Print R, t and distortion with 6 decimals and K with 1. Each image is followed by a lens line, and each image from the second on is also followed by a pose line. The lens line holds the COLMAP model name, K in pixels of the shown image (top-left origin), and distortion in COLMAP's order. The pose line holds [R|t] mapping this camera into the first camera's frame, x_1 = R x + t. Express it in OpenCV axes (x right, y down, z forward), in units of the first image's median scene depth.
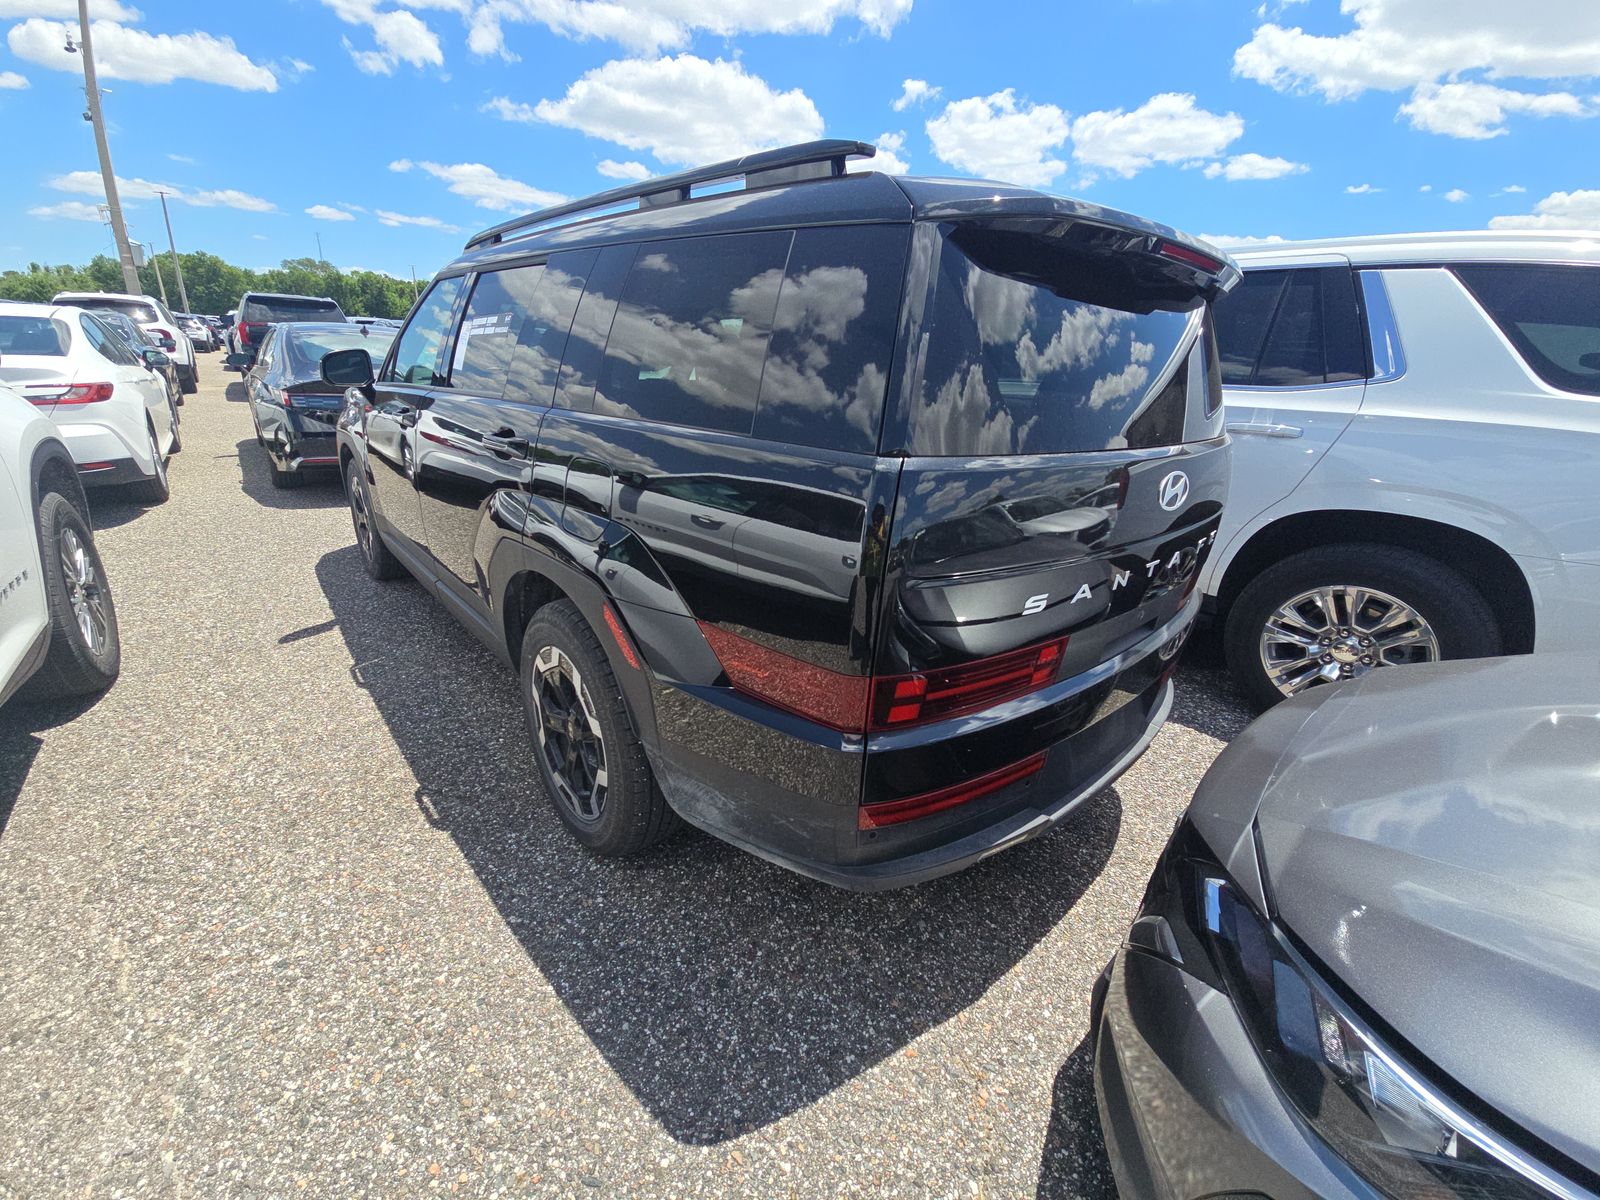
lens RADIAL K [[648.8, 0, 800.0], [0, 648.8, 600.0], [0, 0, 1]] dist [0.012114, -0.008055]
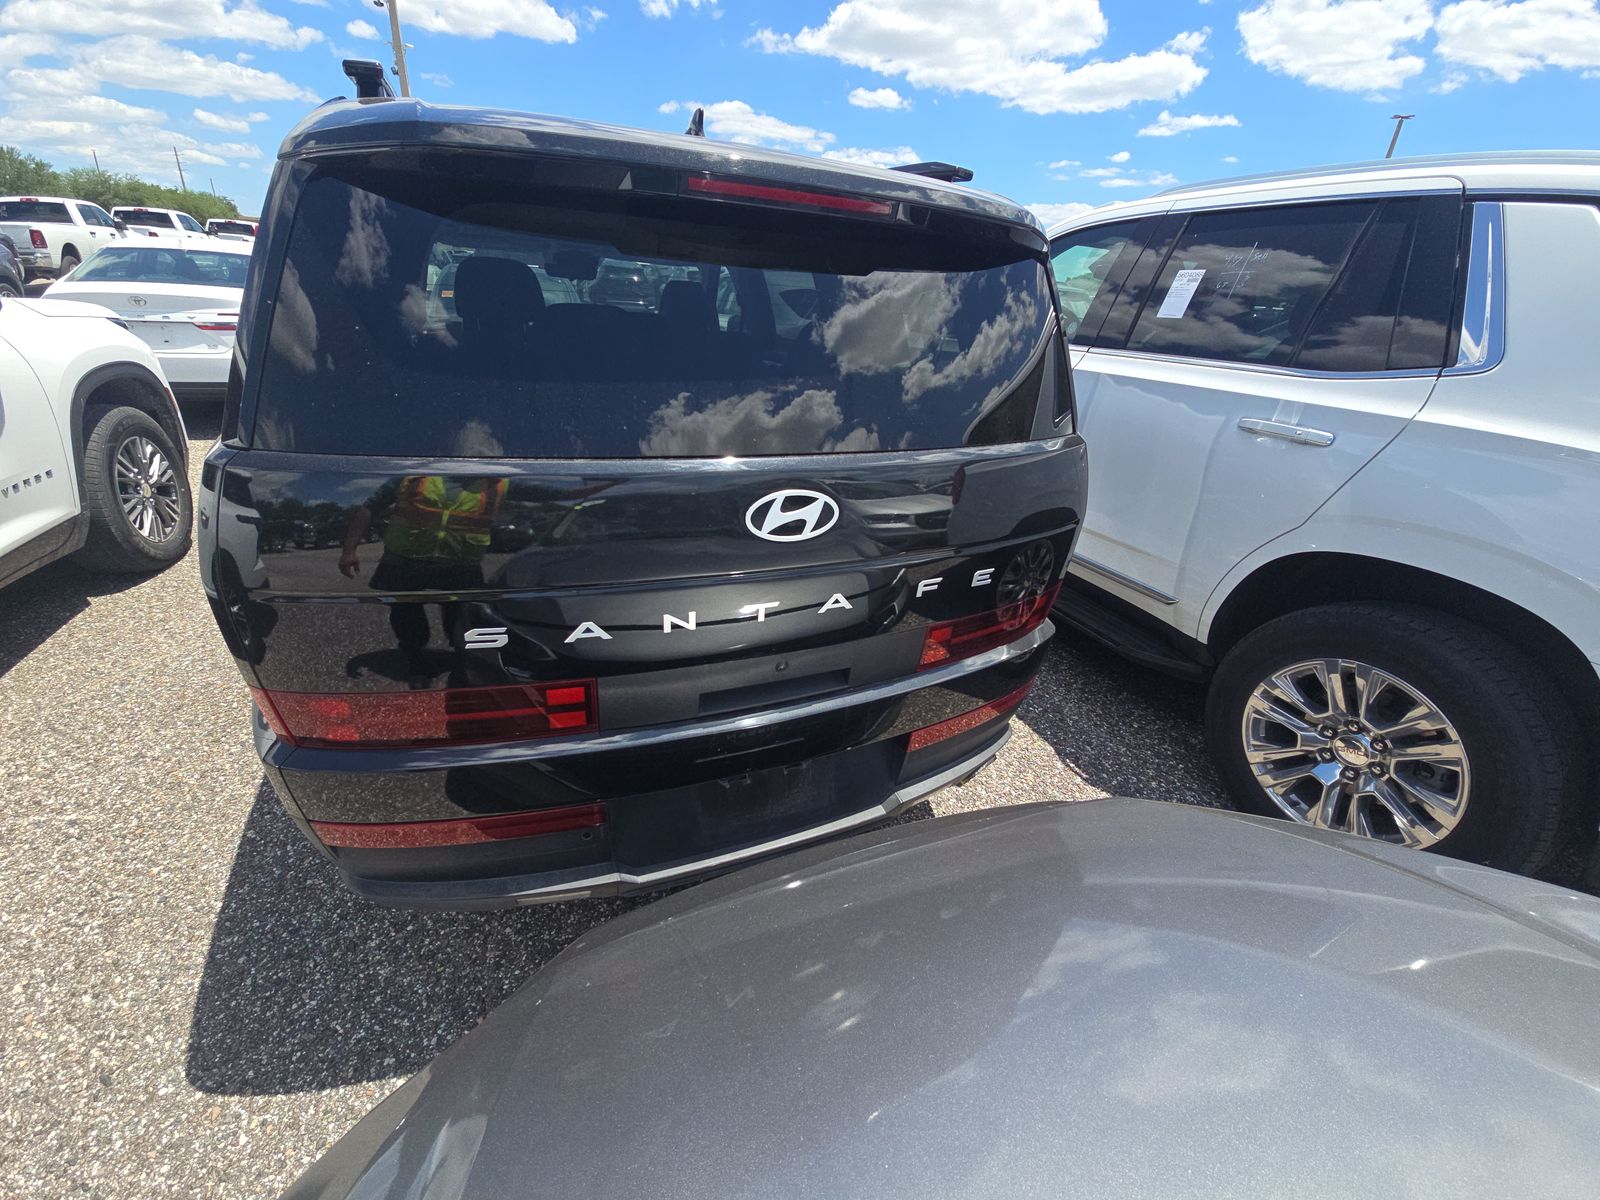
lens RADIAL K [[639.8, 0, 805.7], [0, 639.8, 596.3], [0, 0, 1]] dist [0.049837, -0.028367]
pose [[0.949751, 0.147338, -0.276161, 0.471417], [-0.127021, 0.987793, 0.090166, -0.084524], [0.286075, -0.050557, 0.956873, 0.157811]]
